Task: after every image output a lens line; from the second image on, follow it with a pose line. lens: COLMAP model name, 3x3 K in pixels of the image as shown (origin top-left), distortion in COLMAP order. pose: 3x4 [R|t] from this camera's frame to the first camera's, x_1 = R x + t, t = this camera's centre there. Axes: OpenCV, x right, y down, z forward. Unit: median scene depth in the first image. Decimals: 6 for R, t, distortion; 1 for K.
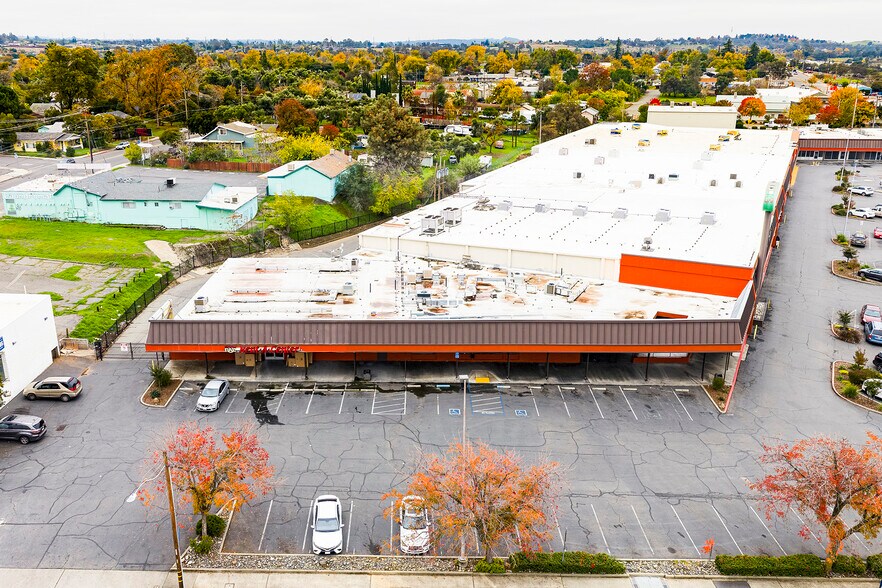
lens RADIAL K [[782.5, 0, 441.1], [0, 782.5, 283.1], [0, 0, 1]] dist [0.004591, -0.008561]
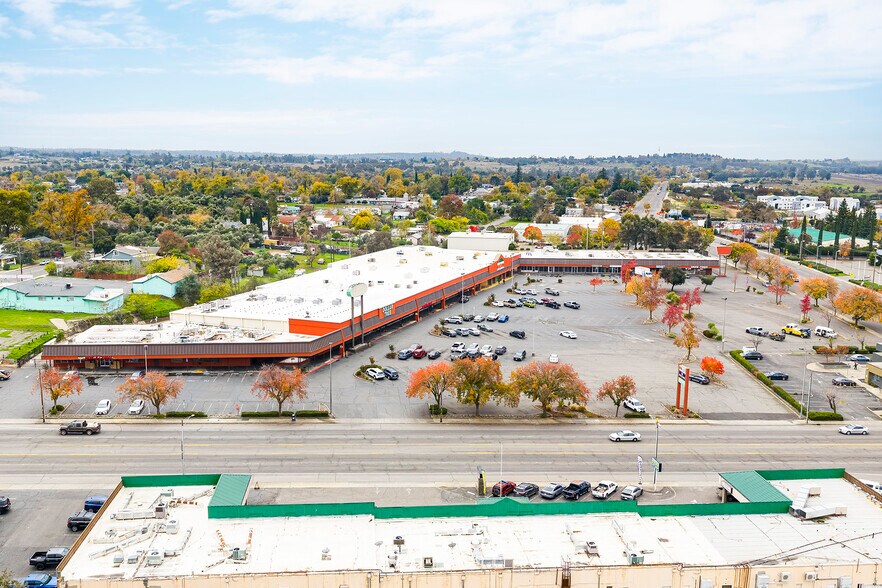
lens RADIAL K [[782.5, 0, 441.1], [0, 782.5, 283.1], [0, 0, 1]] dist [0.004591, -0.008561]
pose [[0.997101, -0.000859, 0.076089, 0.240539], [0.011521, 0.990114, -0.139793, 0.081842], [-0.075217, 0.140265, 0.987253, -0.536870]]
